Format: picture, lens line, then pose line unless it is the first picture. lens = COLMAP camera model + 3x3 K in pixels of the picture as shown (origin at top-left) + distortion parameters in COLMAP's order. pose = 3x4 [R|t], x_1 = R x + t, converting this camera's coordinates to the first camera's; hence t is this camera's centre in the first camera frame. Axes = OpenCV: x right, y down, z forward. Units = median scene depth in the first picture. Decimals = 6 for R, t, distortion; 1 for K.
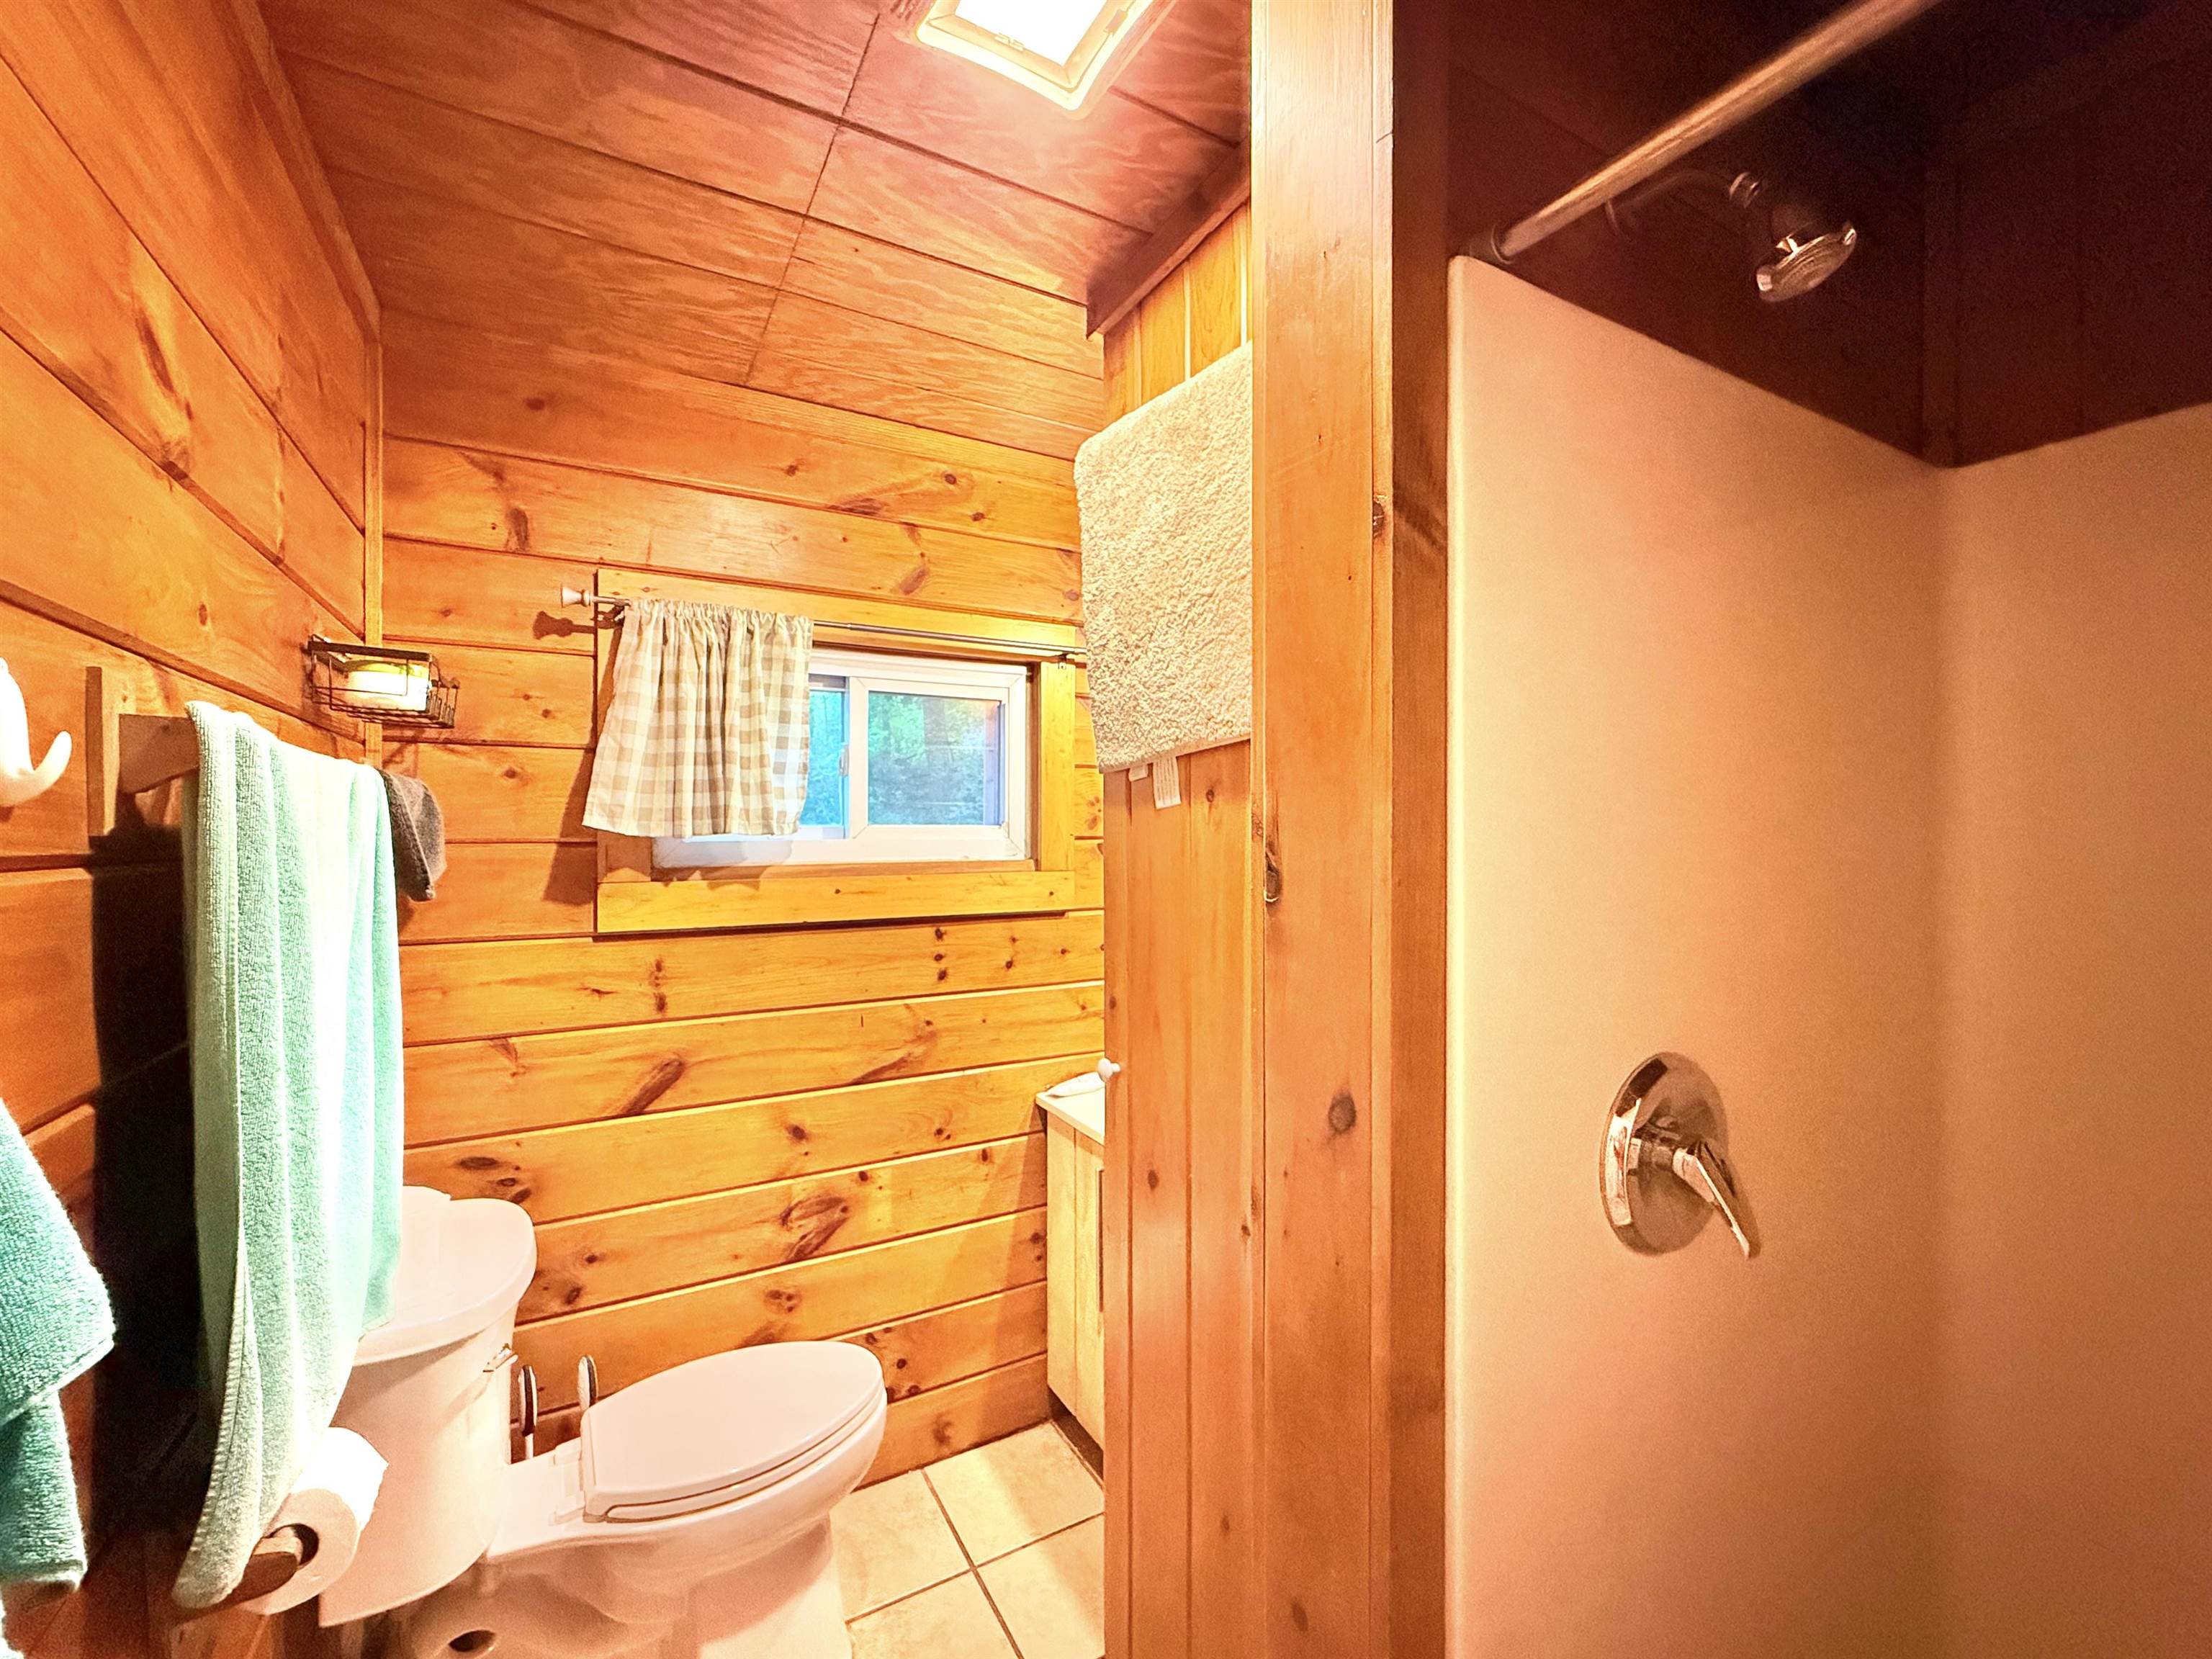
lens RADIAL K [[882.4, 0, 1105.4], [0, 882.4, 832.1], [0, 0, 1]] dist [-0.000752, 0.000466]
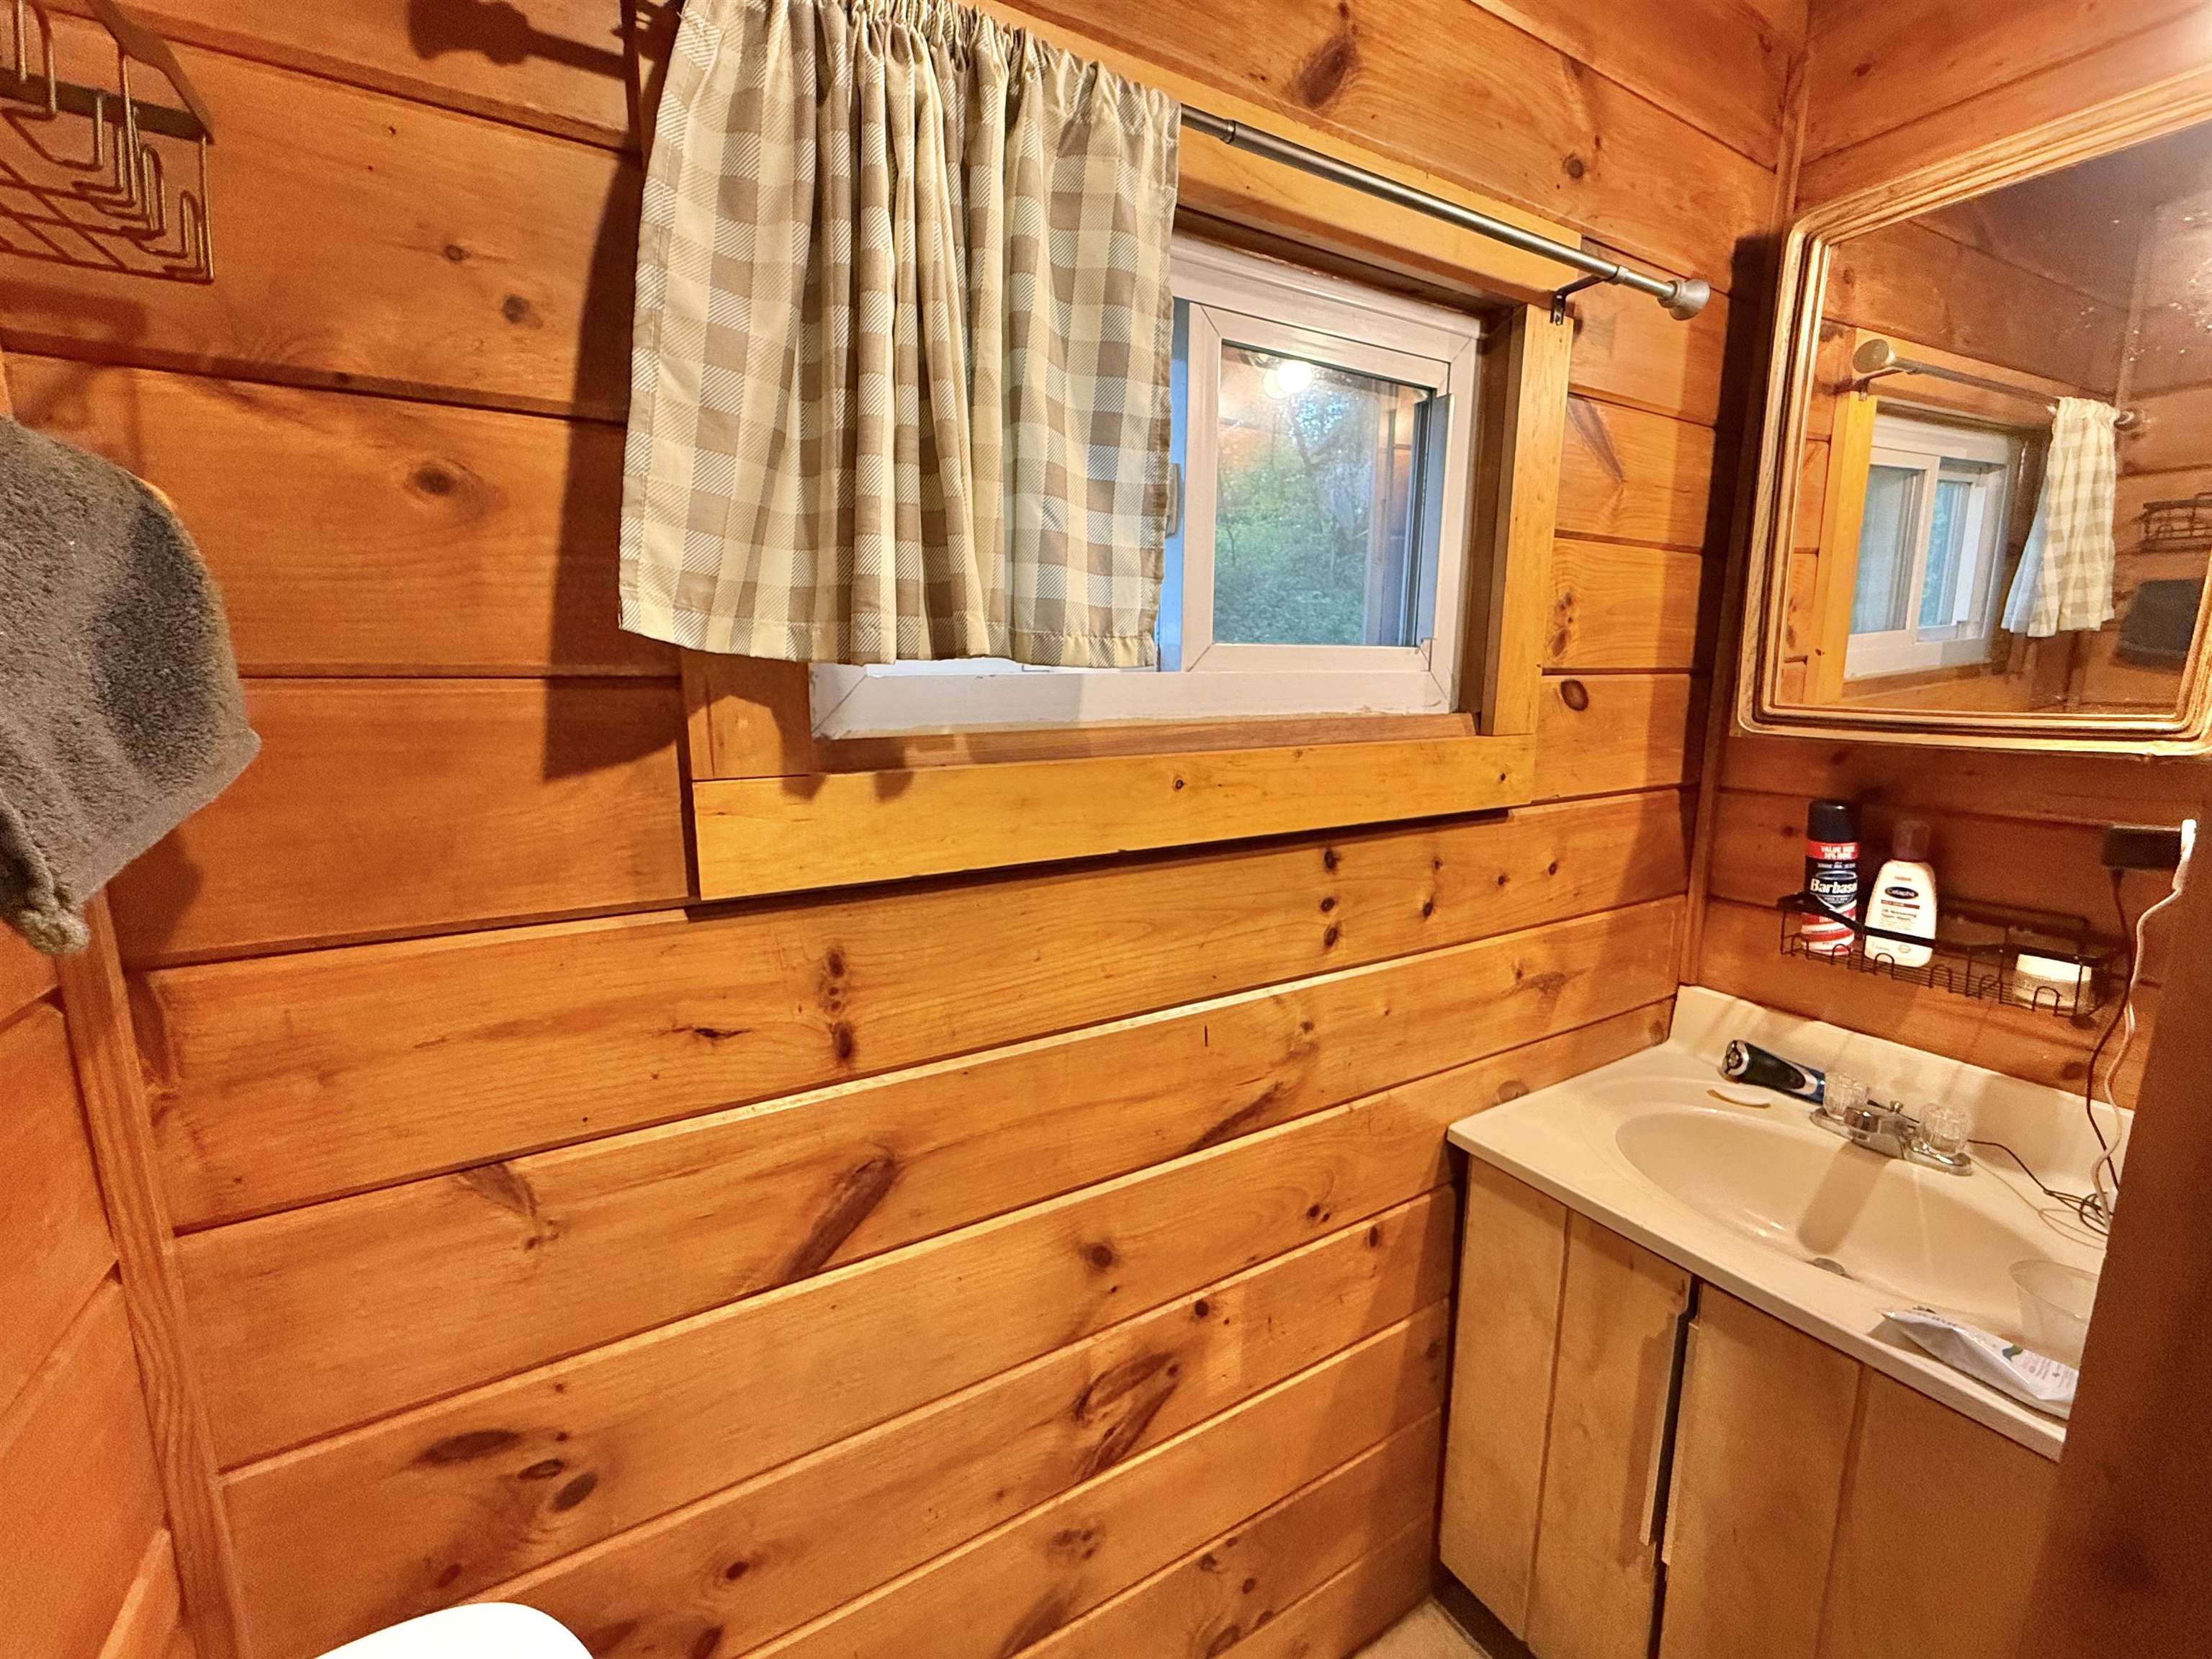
lens RADIAL K [[882.4, 0, 1102.6], [0, 882.4, 820.5], [0, 0, 1]] dist [-0.000752, 0.000466]
pose [[0.999991, 0.001793, -0.003757, -0.347068], [-0.001147, 0.986238, 0.165329, 0.008991], [0.004001, -0.165323, 0.986231, 0.541412]]
